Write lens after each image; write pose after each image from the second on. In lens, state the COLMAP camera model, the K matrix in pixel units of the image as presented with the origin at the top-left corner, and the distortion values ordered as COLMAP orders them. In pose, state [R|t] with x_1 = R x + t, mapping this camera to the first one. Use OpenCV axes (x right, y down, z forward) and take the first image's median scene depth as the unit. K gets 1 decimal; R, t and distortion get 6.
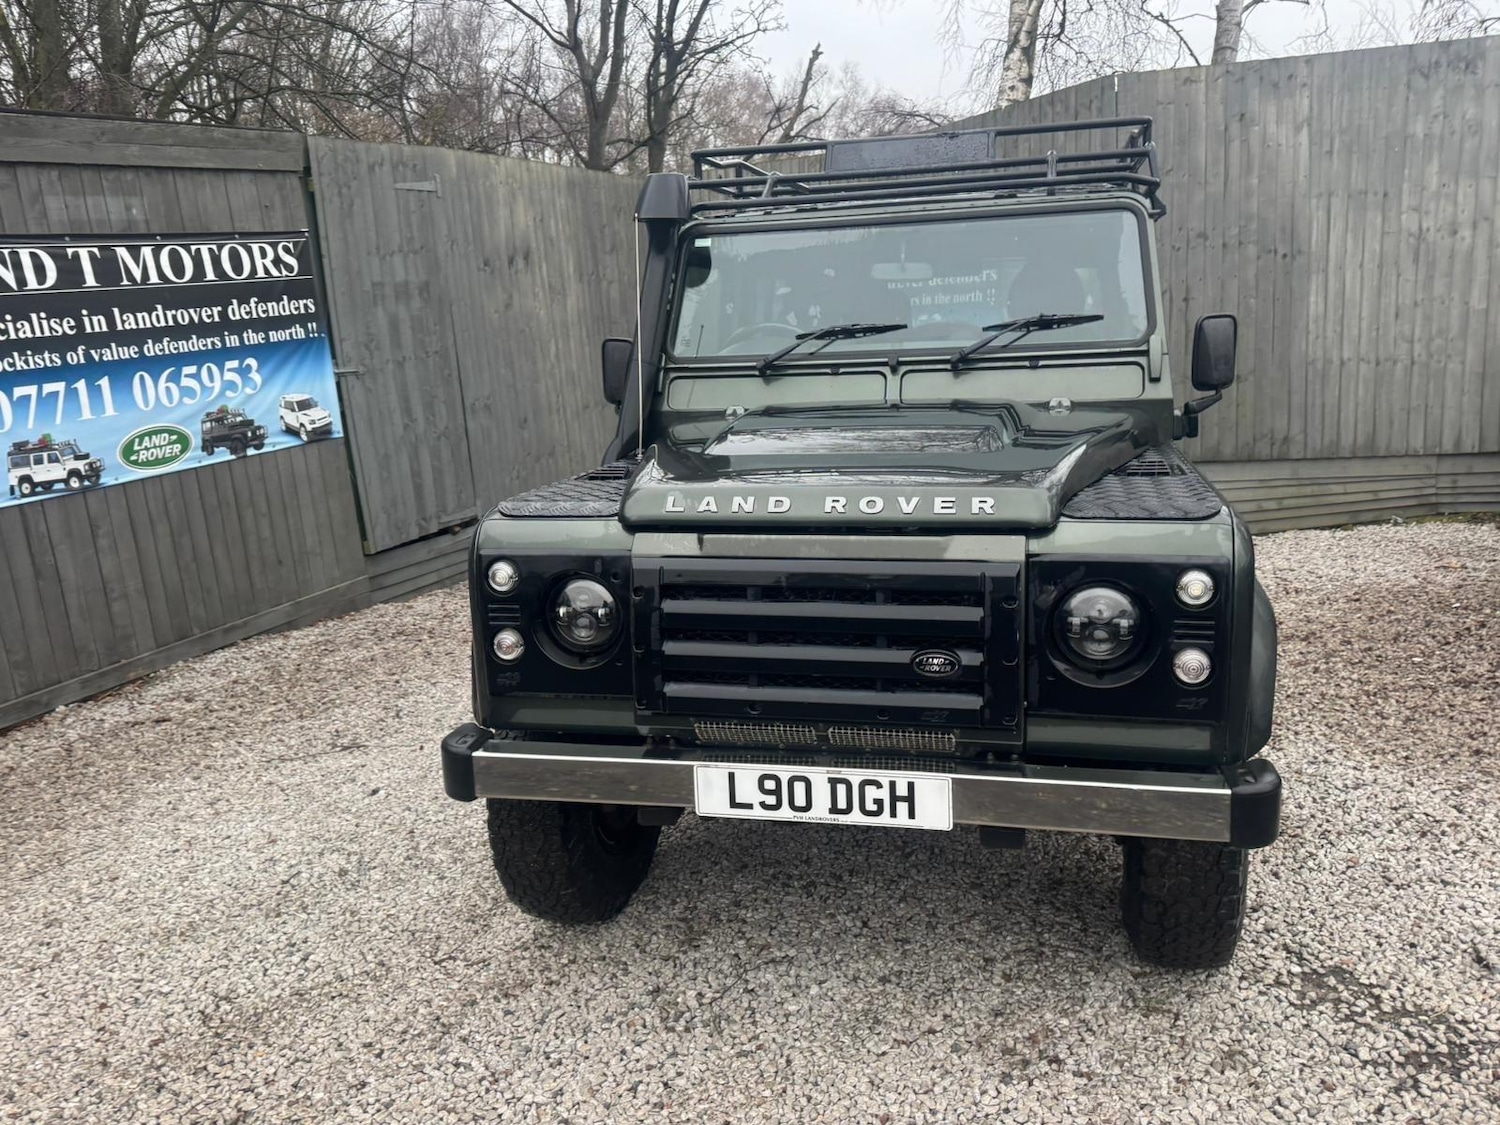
lens RADIAL K [[1229.8, 0, 764.7], [0, 1229.8, 557.5], [0, 0, 1]] dist [0.057260, -0.075538]
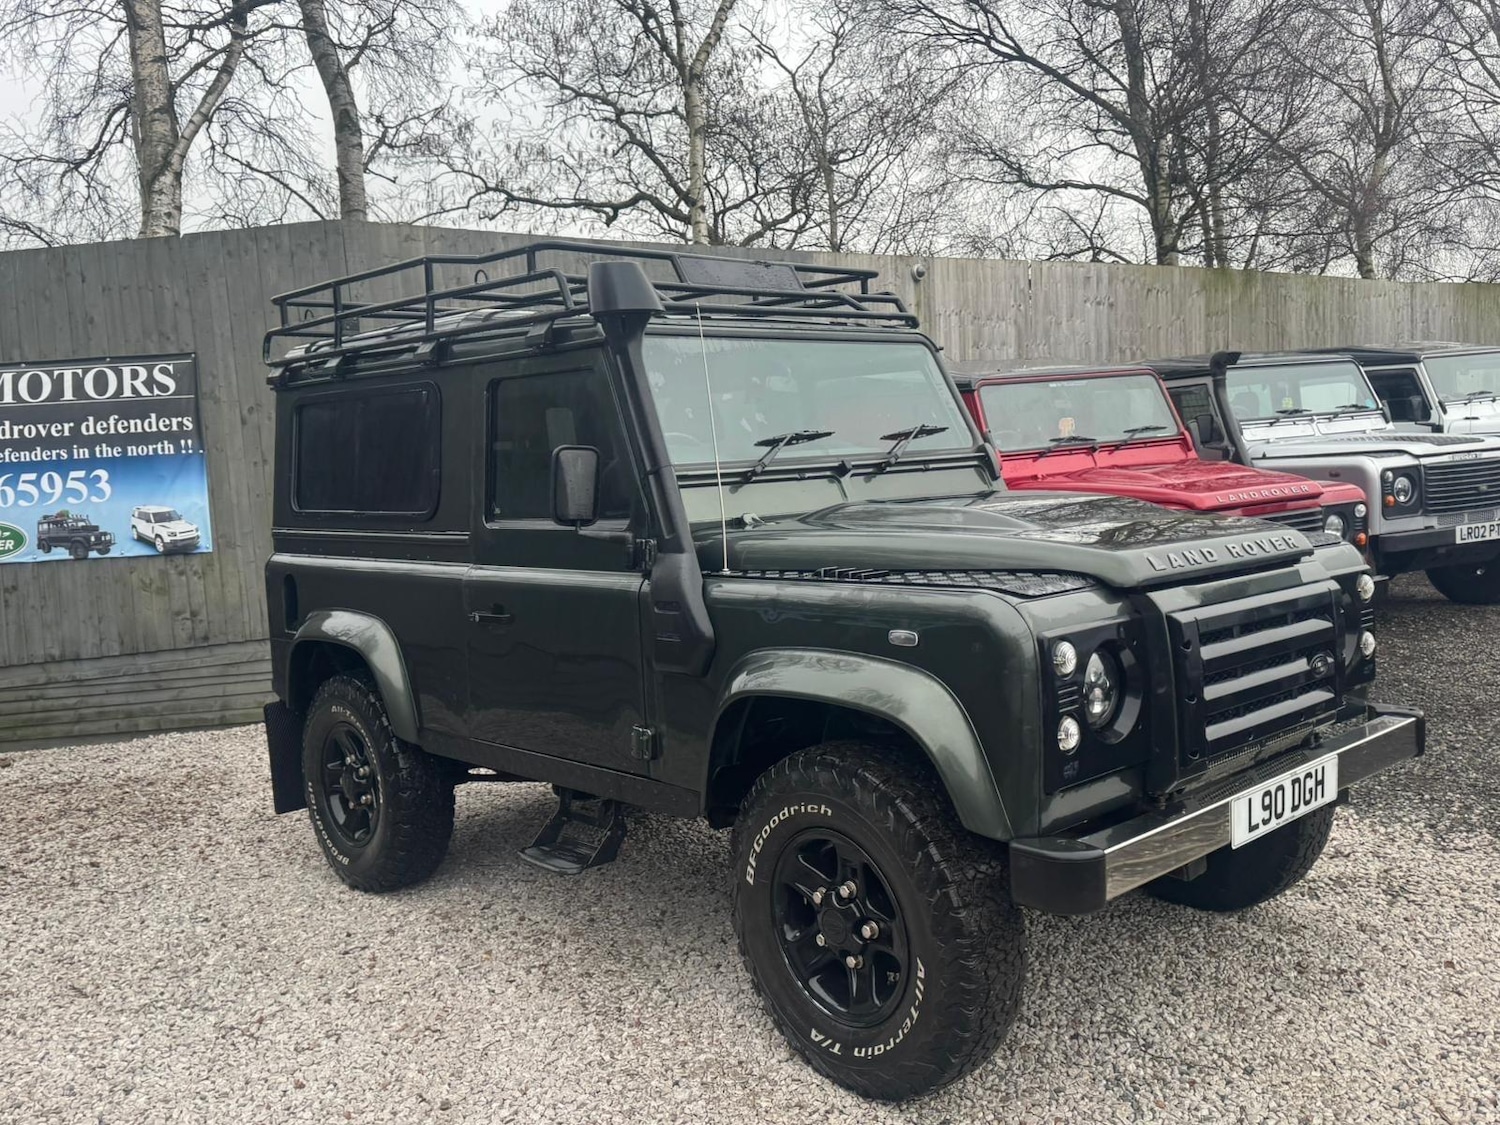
lens RADIAL K [[1347.9, 0, 738.1], [0, 1347.9, 556.2], [0, 0, 1]] dist [0.105304, -0.185660]
pose [[0.551459, -0.051517, 0.832610, -1.156392], [0.184665, 0.980868, -0.061618, -0.040674], [-0.813506, 0.187734, 0.550421, 0.599536]]
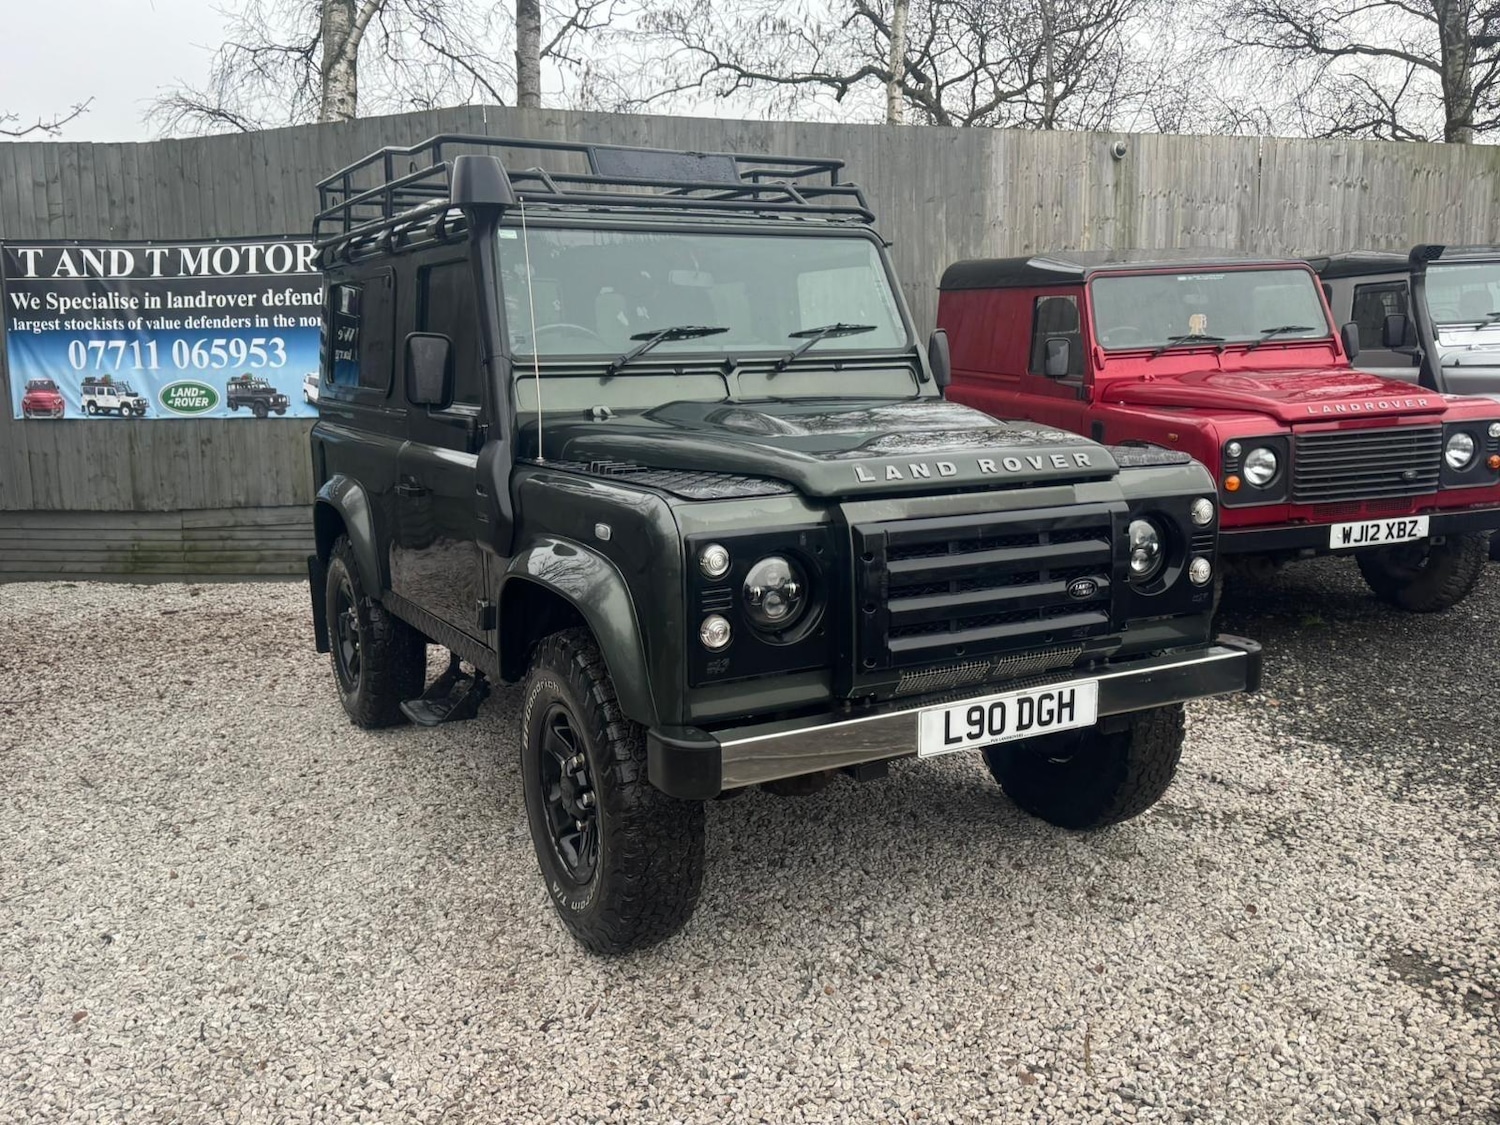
lens RADIAL K [[1347.9, 0, 733.6], [0, 1347.9, 564.6], [0, 0, 1]] dist [0.105304, -0.185660]
pose [[0.740185, -0.081338, 0.667466, -0.877392], [0.114757, 0.993374, -0.006207, 0.026828], [-0.662538, 0.081191, 0.744615, 0.193161]]
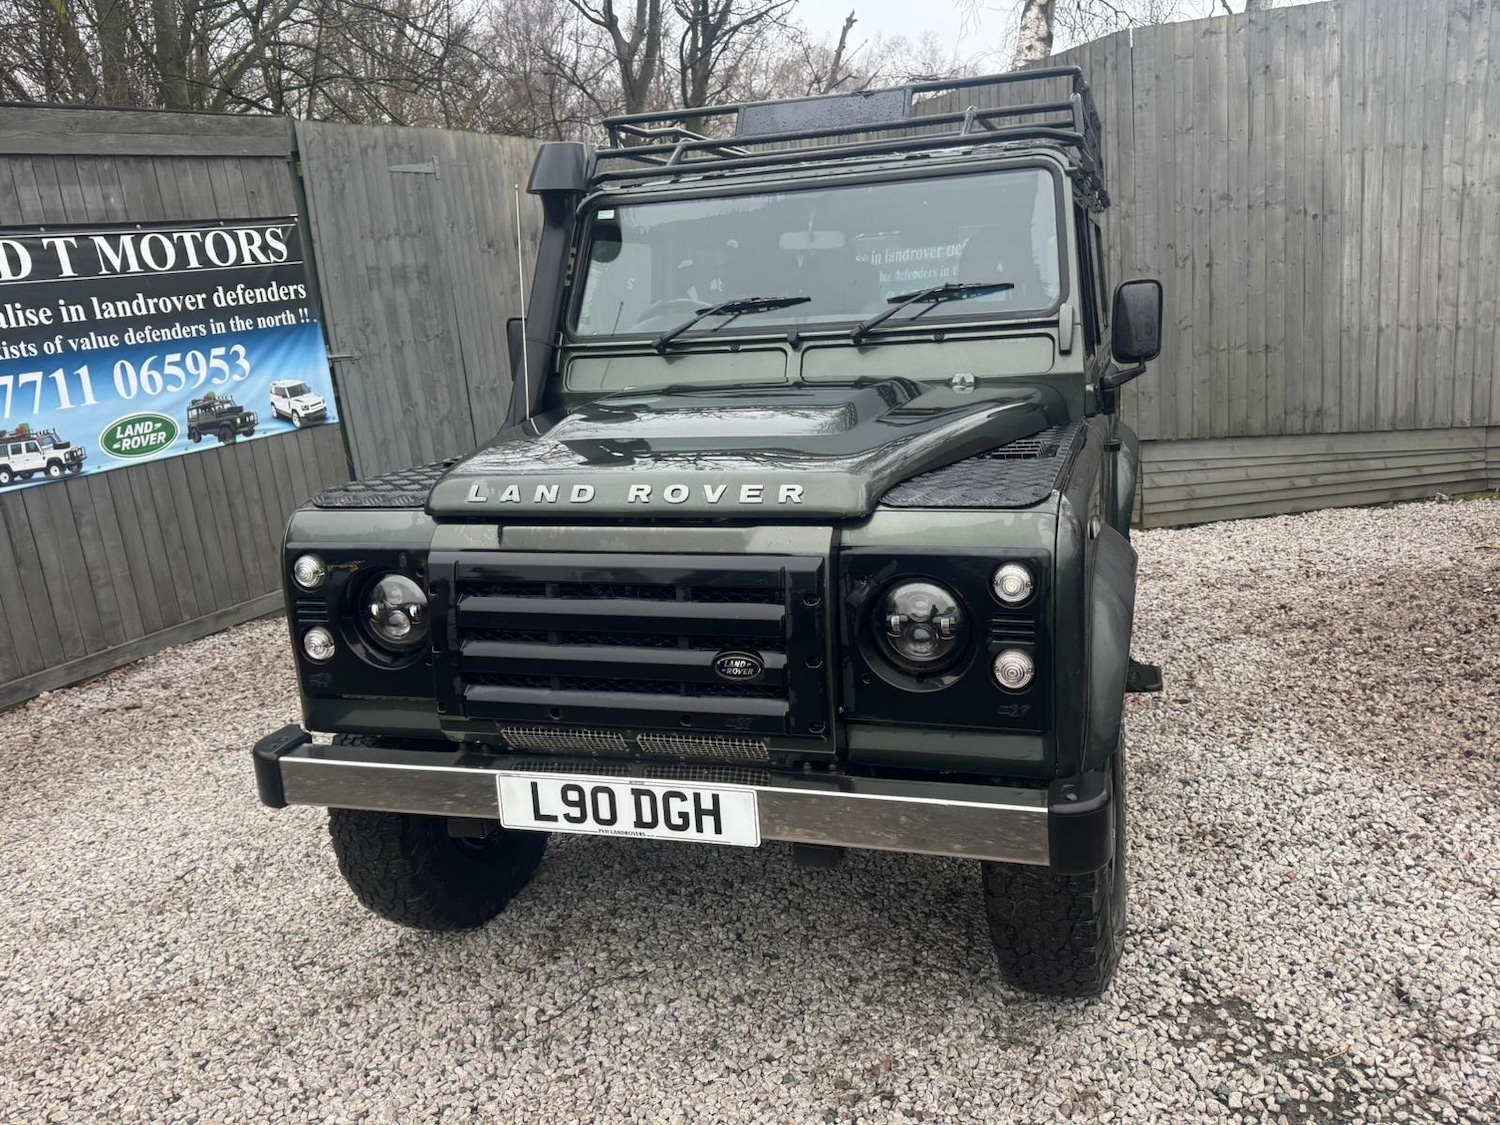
lens RADIAL K [[1229.8, 0, 755.4], [0, 1229.8, 553.8], [0, 0, 1]] dist [0.057260, -0.075538]
pose [[0.996803, -0.003839, -0.079804, 0.194788], [0.004964, 0.999891, 0.013904, -0.009070], [0.079742, -0.014255, 0.996714, 0.076543]]
